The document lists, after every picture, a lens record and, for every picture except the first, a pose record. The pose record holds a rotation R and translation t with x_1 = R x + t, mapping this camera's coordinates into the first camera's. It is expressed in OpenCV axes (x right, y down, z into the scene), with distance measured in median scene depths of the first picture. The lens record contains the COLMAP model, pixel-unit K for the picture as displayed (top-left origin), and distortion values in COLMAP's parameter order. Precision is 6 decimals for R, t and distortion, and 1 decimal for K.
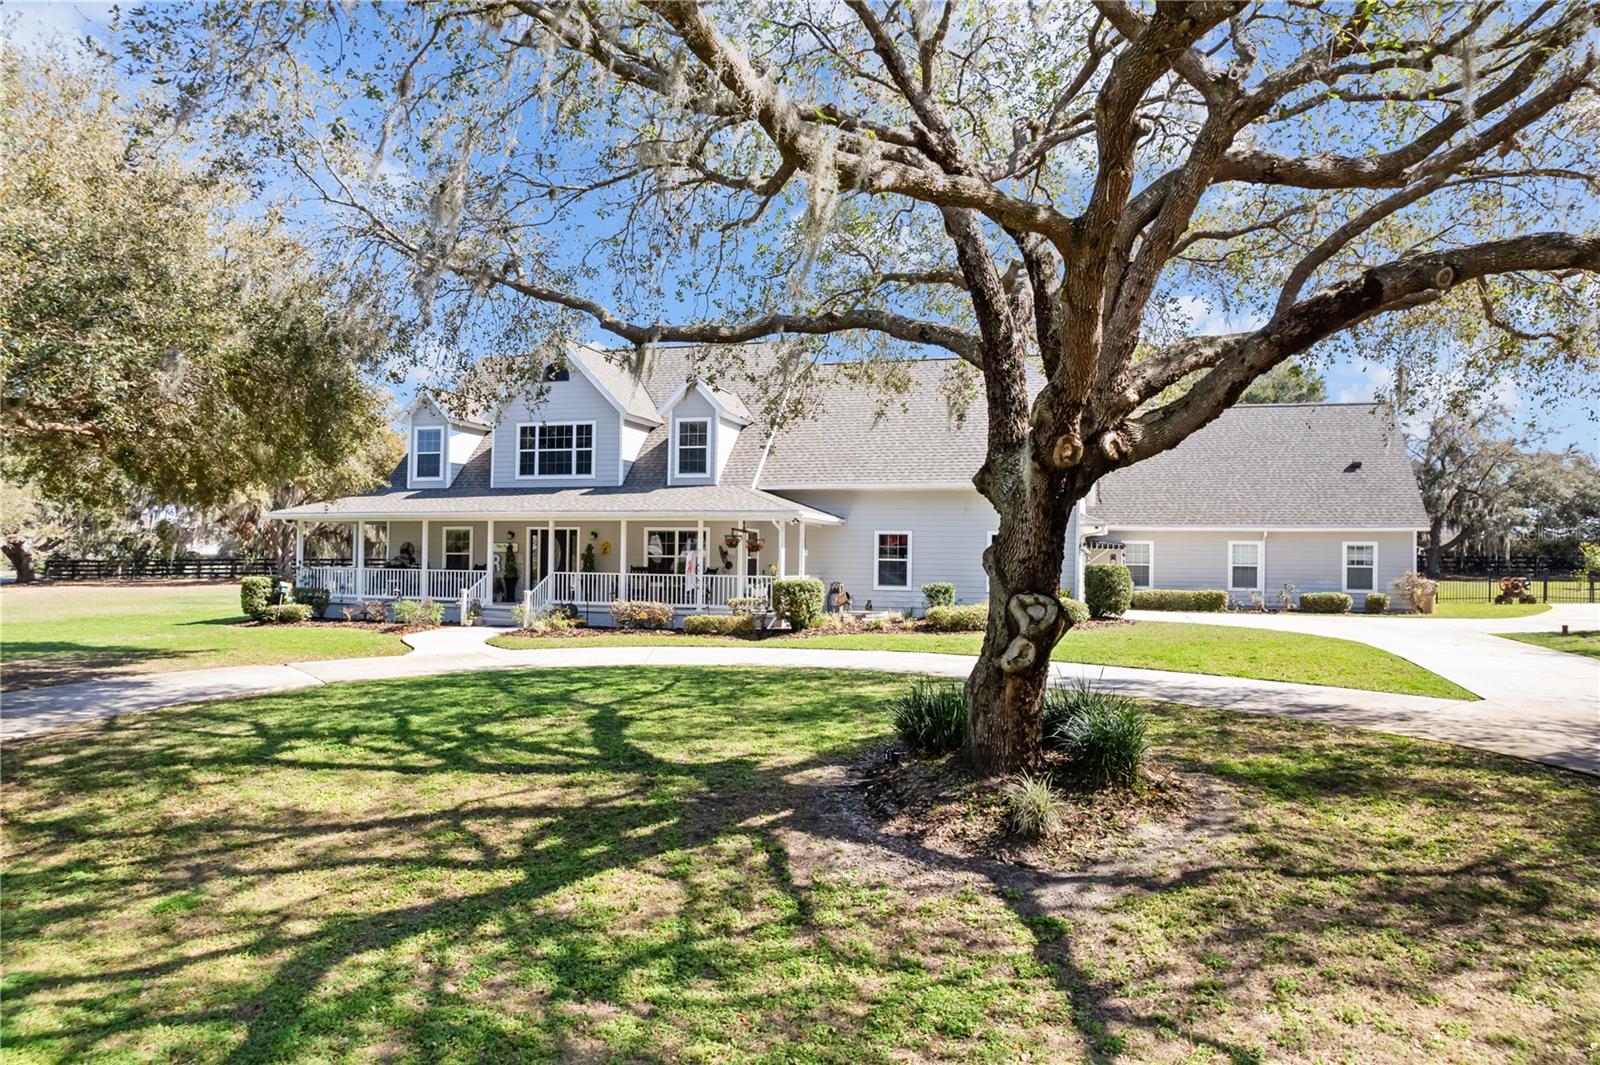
lens RADIAL K [[1072.0, 0, 798.7], [0, 1072.0, 531.2], [0, 0, 1]] dist [-0.007232, -0.000521]
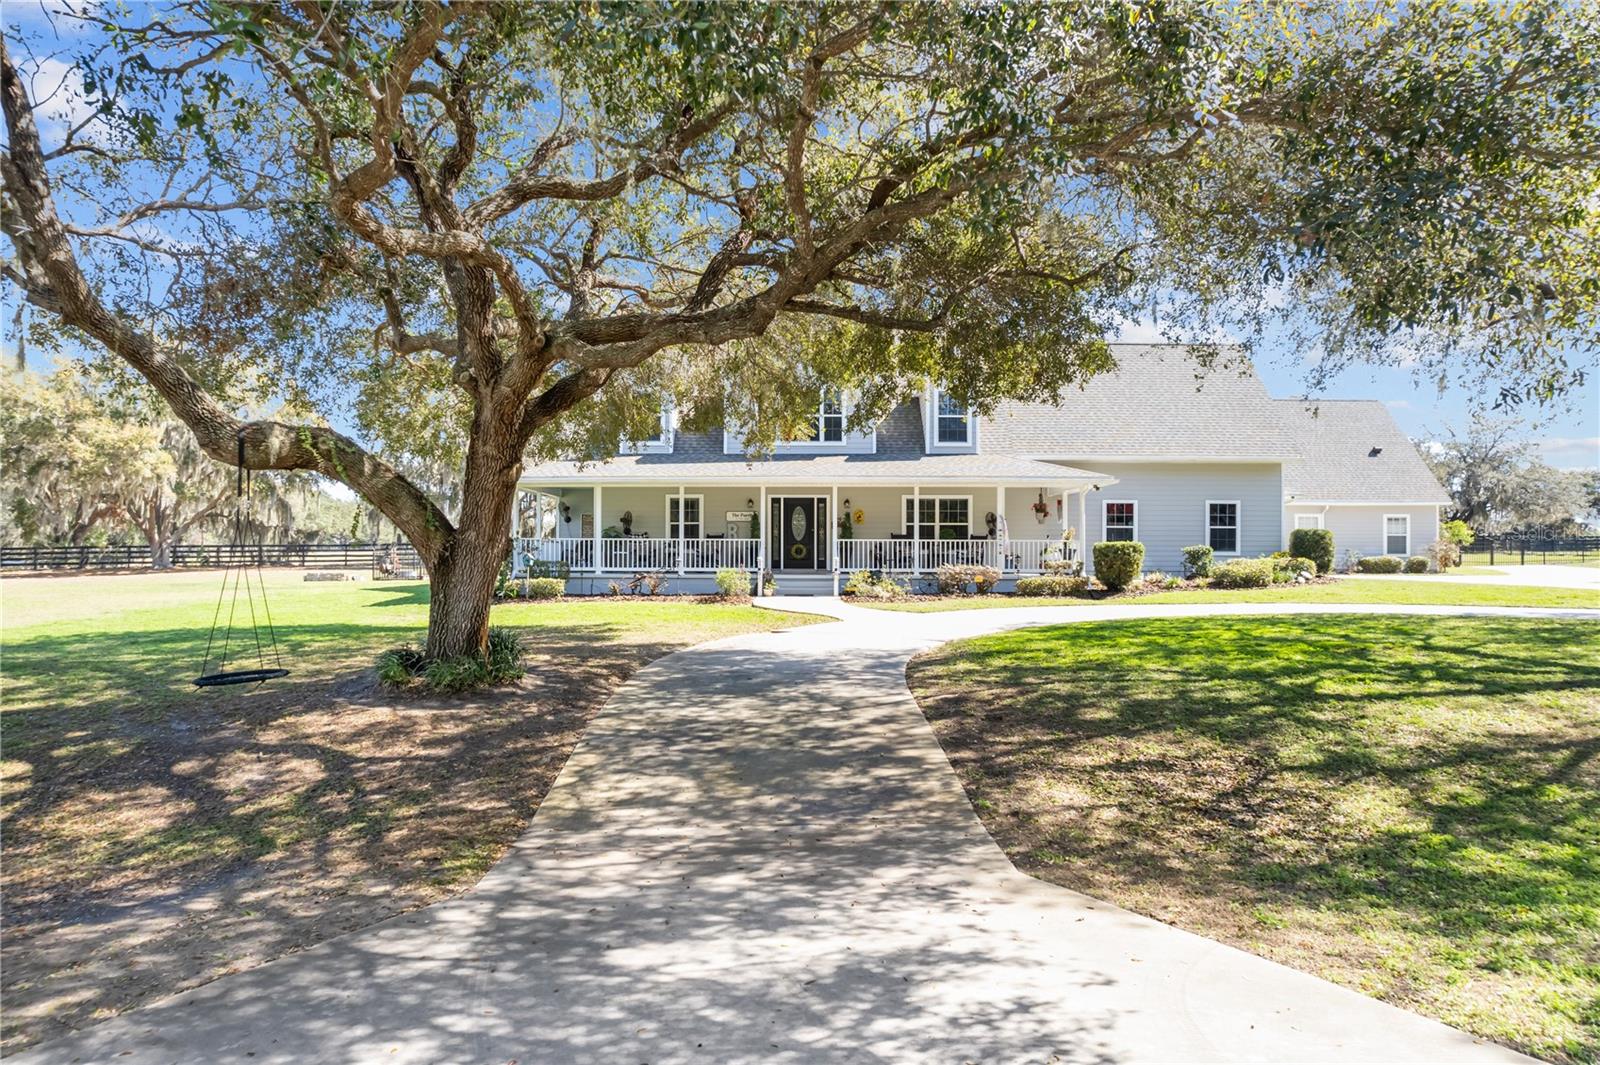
lens RADIAL K [[1072.0, 0, 799.1], [0, 1072.0, 531.6], [0, 0, 1]] dist [-0.007232, -0.000521]
pose [[0.950791, -0.000939, 0.309831, -0.547300], [-0.006290, 0.999731, 0.022333, 0.007965], [-0.309769, -0.023183, 0.950529, 0.081290]]
